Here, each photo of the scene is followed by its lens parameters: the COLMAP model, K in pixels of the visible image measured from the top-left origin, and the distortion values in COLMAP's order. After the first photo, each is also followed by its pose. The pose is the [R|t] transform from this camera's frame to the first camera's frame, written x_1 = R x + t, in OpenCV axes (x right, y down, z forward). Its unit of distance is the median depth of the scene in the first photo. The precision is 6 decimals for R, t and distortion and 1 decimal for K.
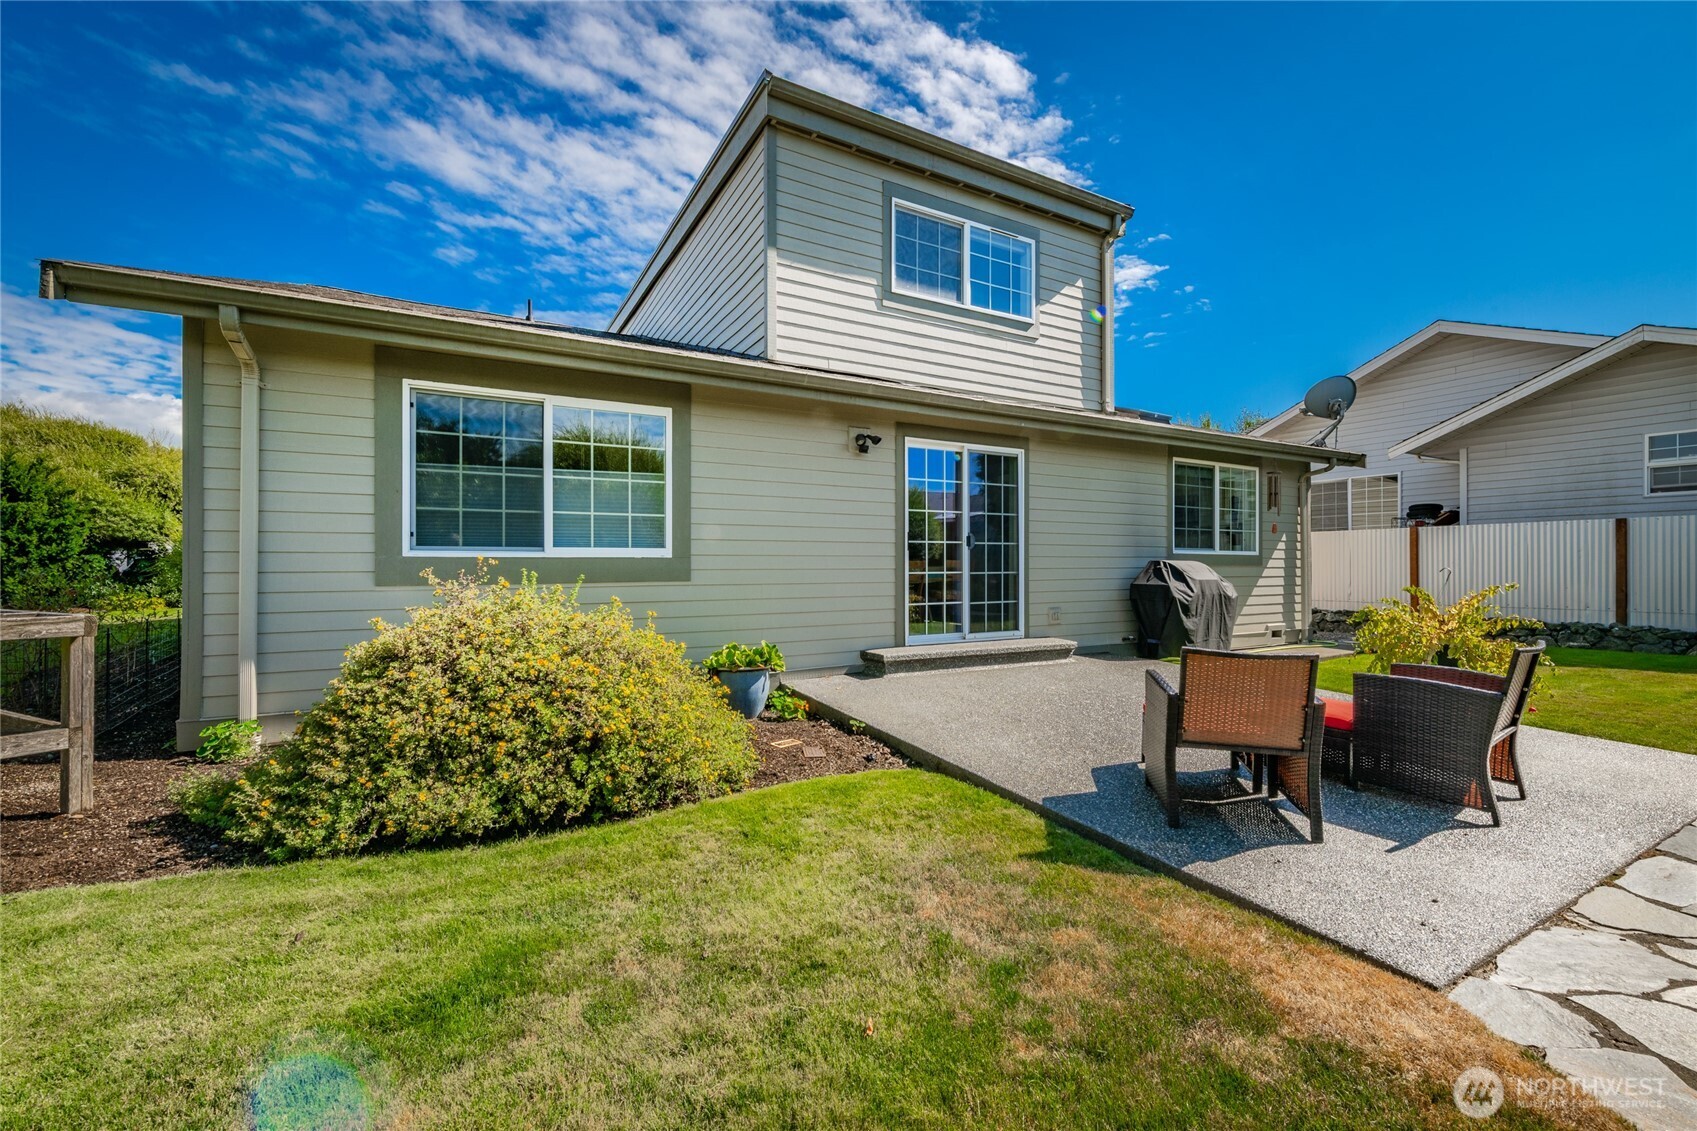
lens RADIAL K [[684.7, 0, 849.6], [0, 684.7, 558.2], [0, 0, 1]] dist [0.000252, 0.000053]
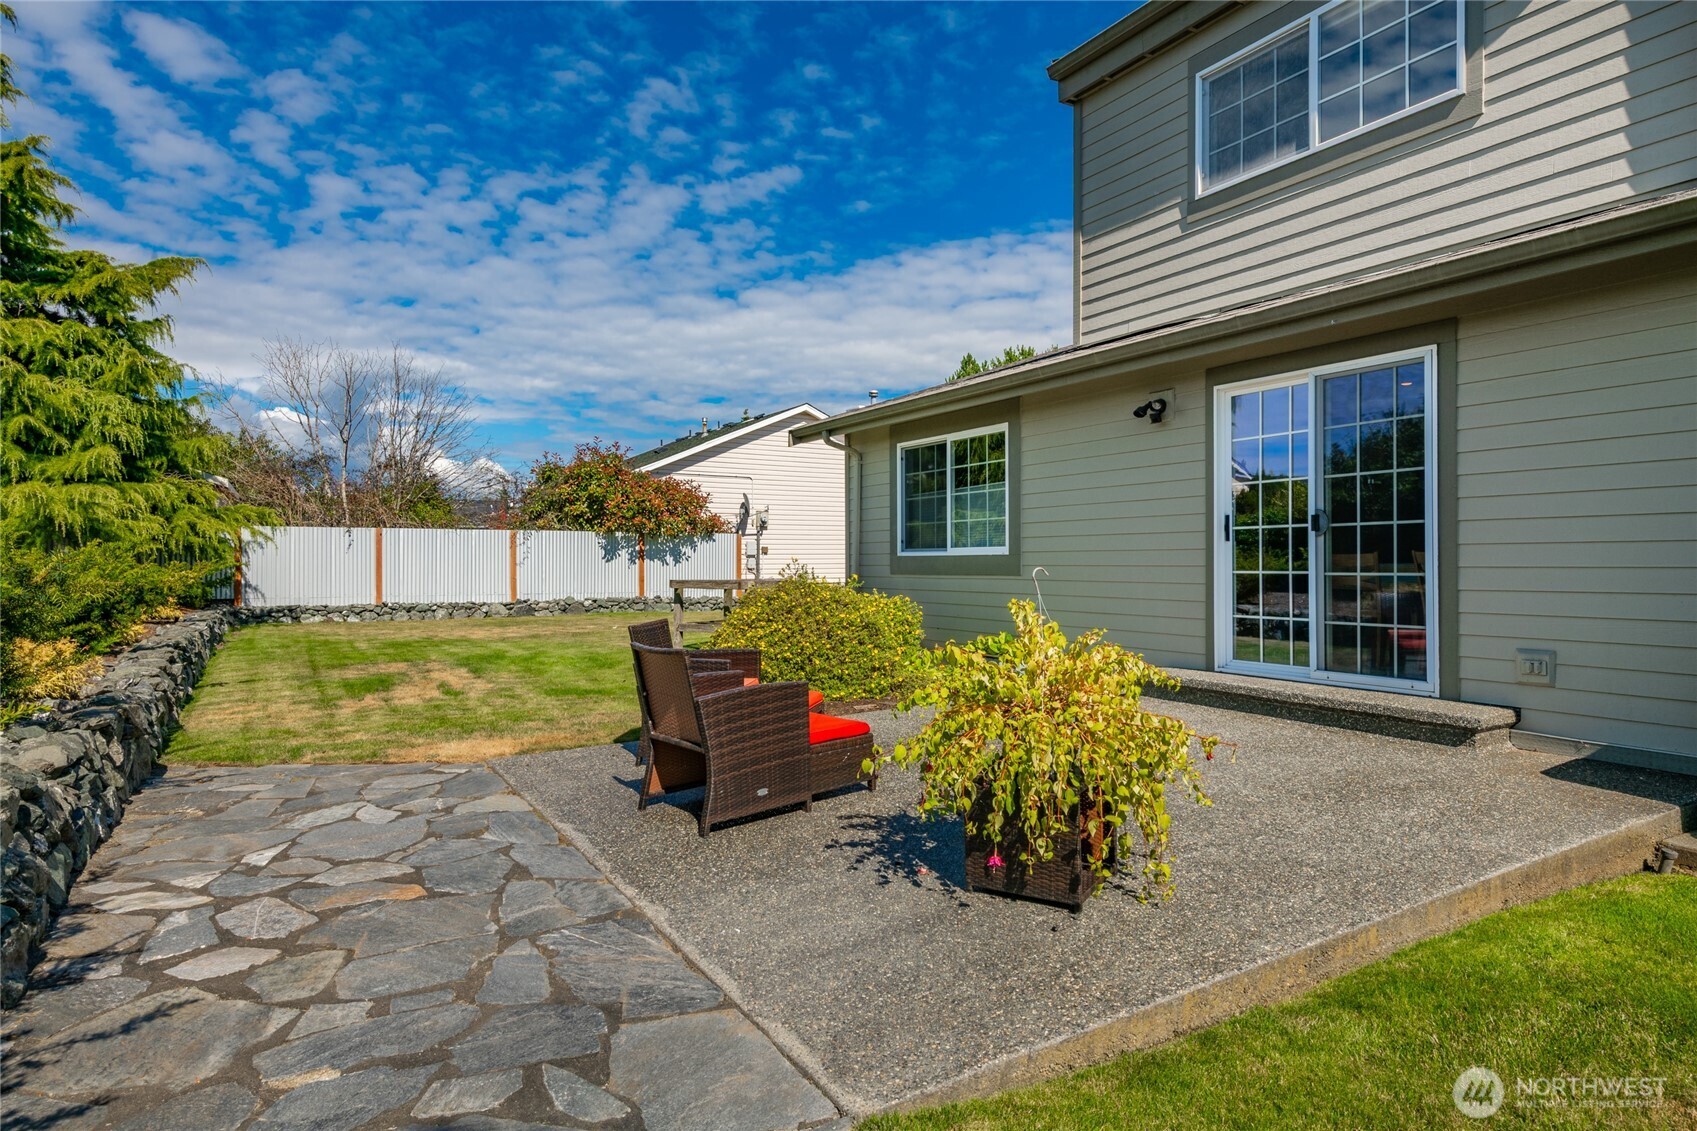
lens RADIAL K [[949.0, 0, 864.1], [0, 949.0, 558.2], [0, 0, 1]] dist [0.003993, 0.000448]
pose [[0.049120, -0.008481, -0.998757, 1.045295], [0.004374, 0.999956, -0.008276, 0.013376], [0.998783, -0.003962, 0.049155, 0.556471]]
